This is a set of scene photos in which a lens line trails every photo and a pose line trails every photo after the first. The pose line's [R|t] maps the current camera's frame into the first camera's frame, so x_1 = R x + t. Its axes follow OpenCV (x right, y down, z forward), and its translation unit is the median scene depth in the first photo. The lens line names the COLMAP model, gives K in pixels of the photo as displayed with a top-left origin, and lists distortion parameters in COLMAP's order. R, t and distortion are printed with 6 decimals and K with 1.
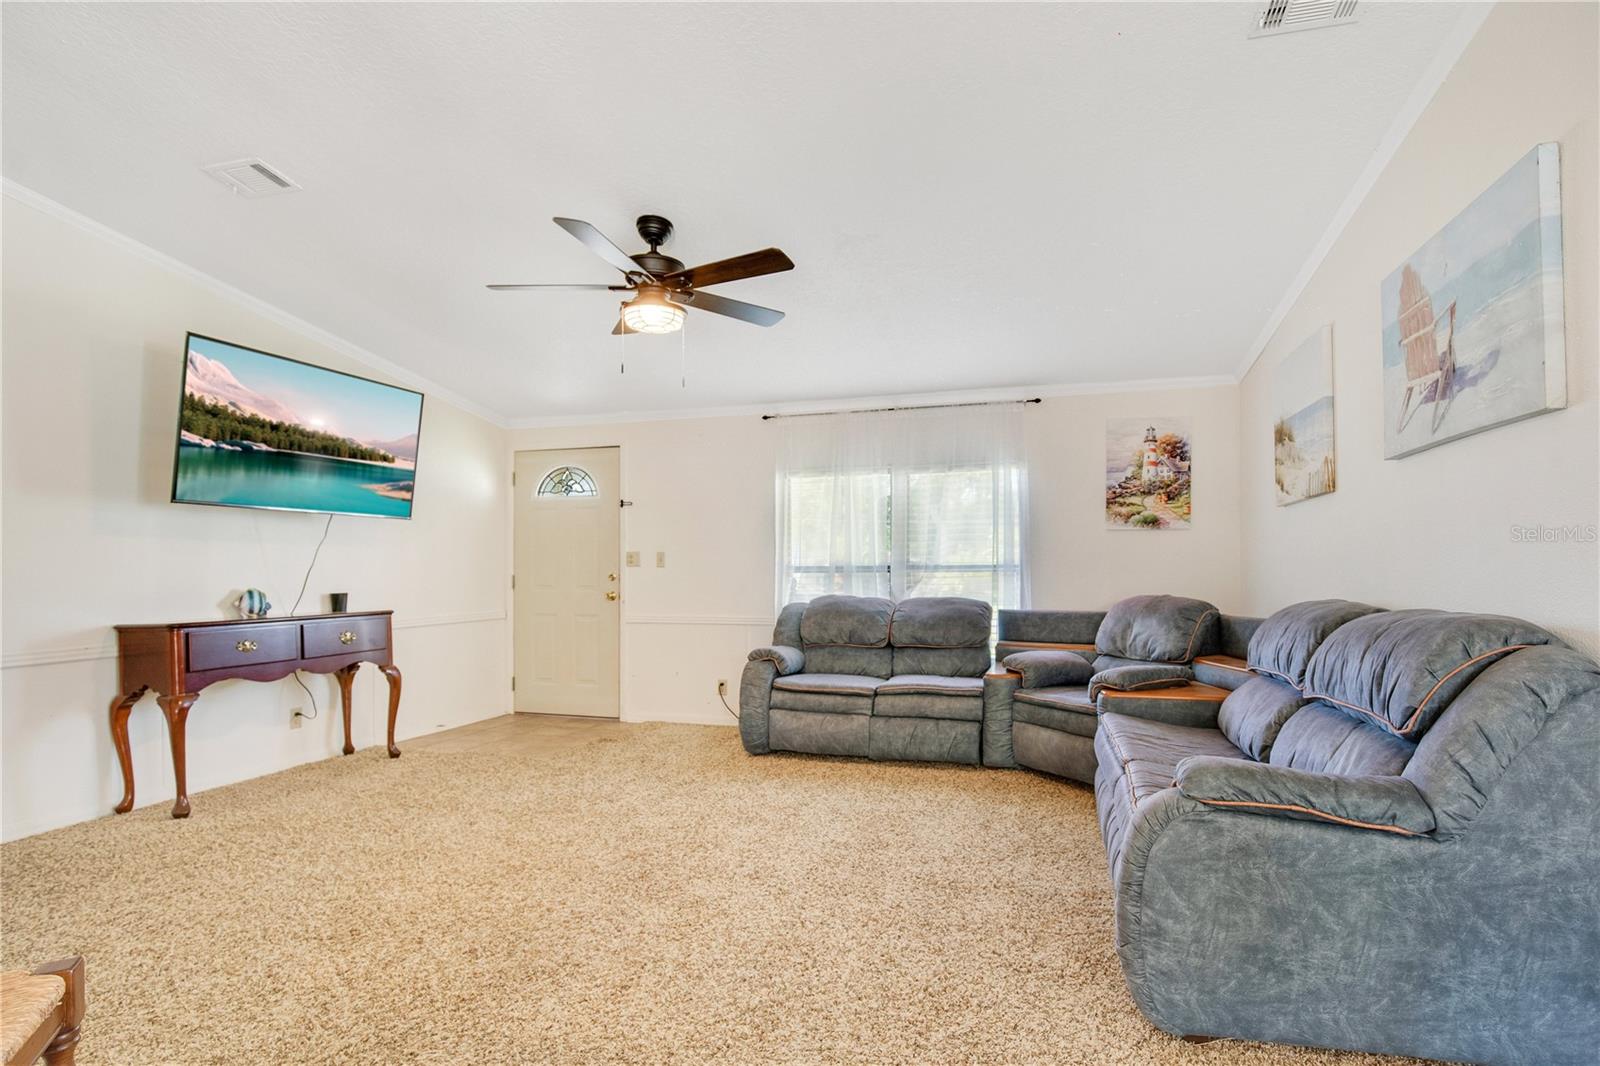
lens RADIAL K [[783.7, 0, 801.9], [0, 783.7, 564.3], [0, 0, 1]] dist [-0.001333, 0.000147]
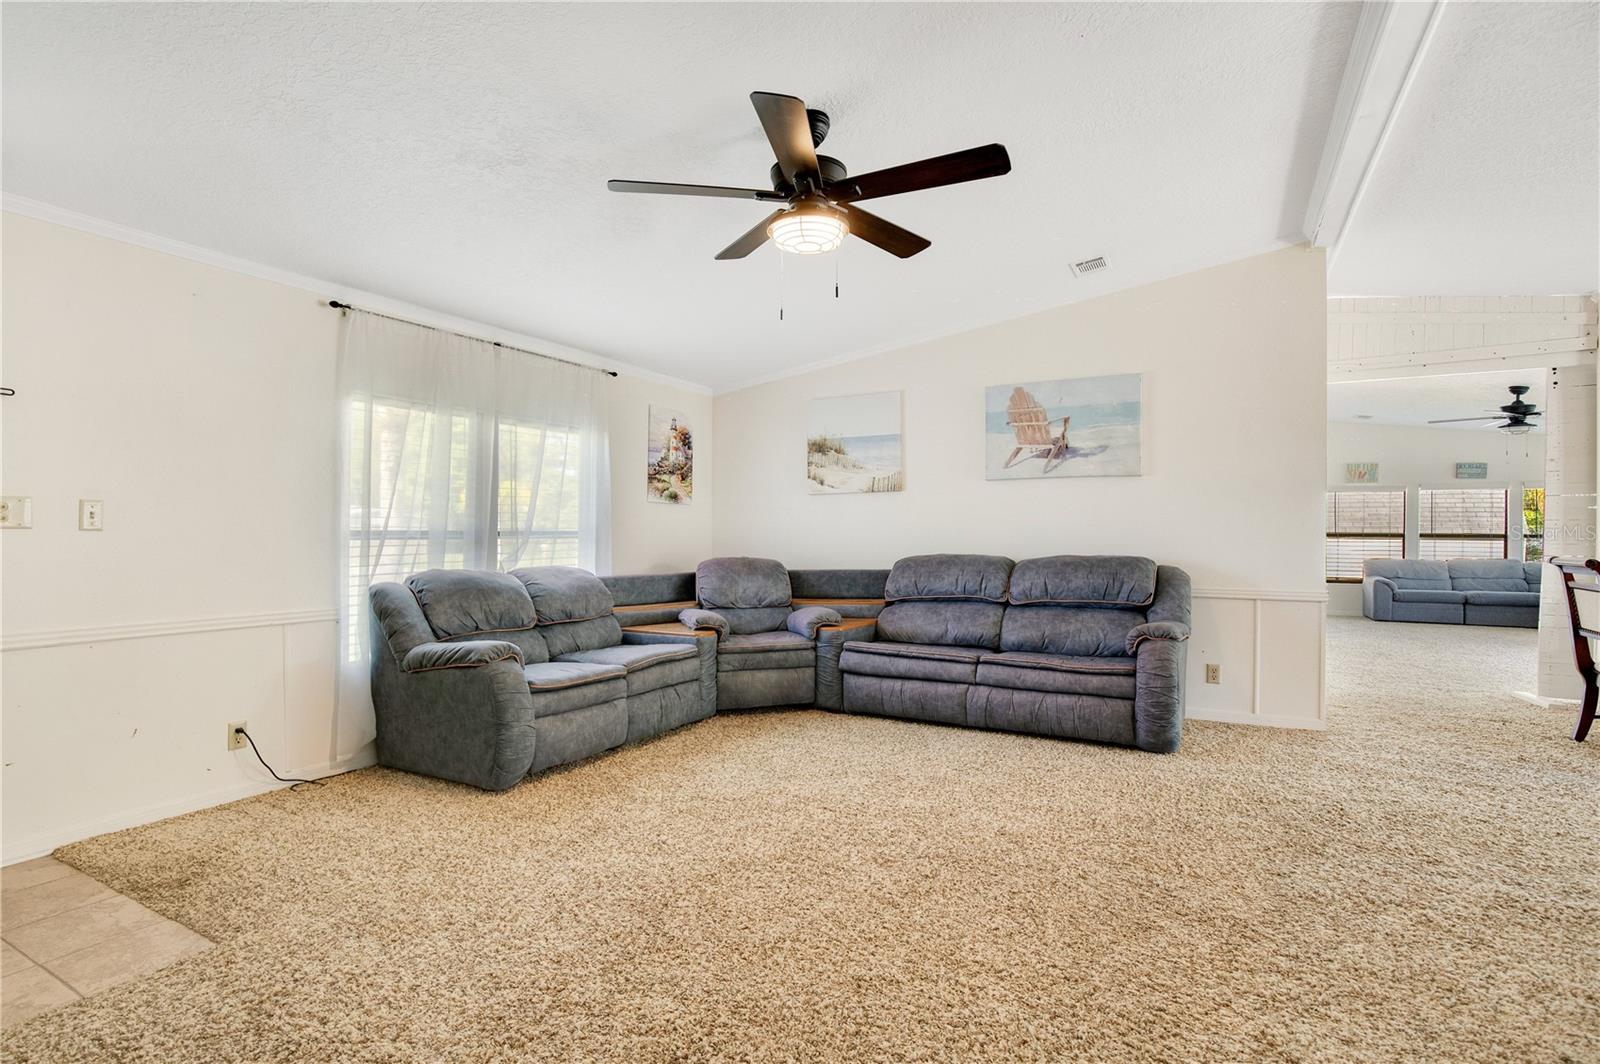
lens RADIAL K [[757.4, 0, 799.8], [0, 757.4, 541.6], [0, 0, 1]] dist [-0.000954, 0.000783]
pose [[0.253509, -0.005405, 0.967318, -0.634168], [-0.007854, 0.999940, 0.007646, 0.003833], [-0.967301, -0.009536, 0.253452, 0.523131]]
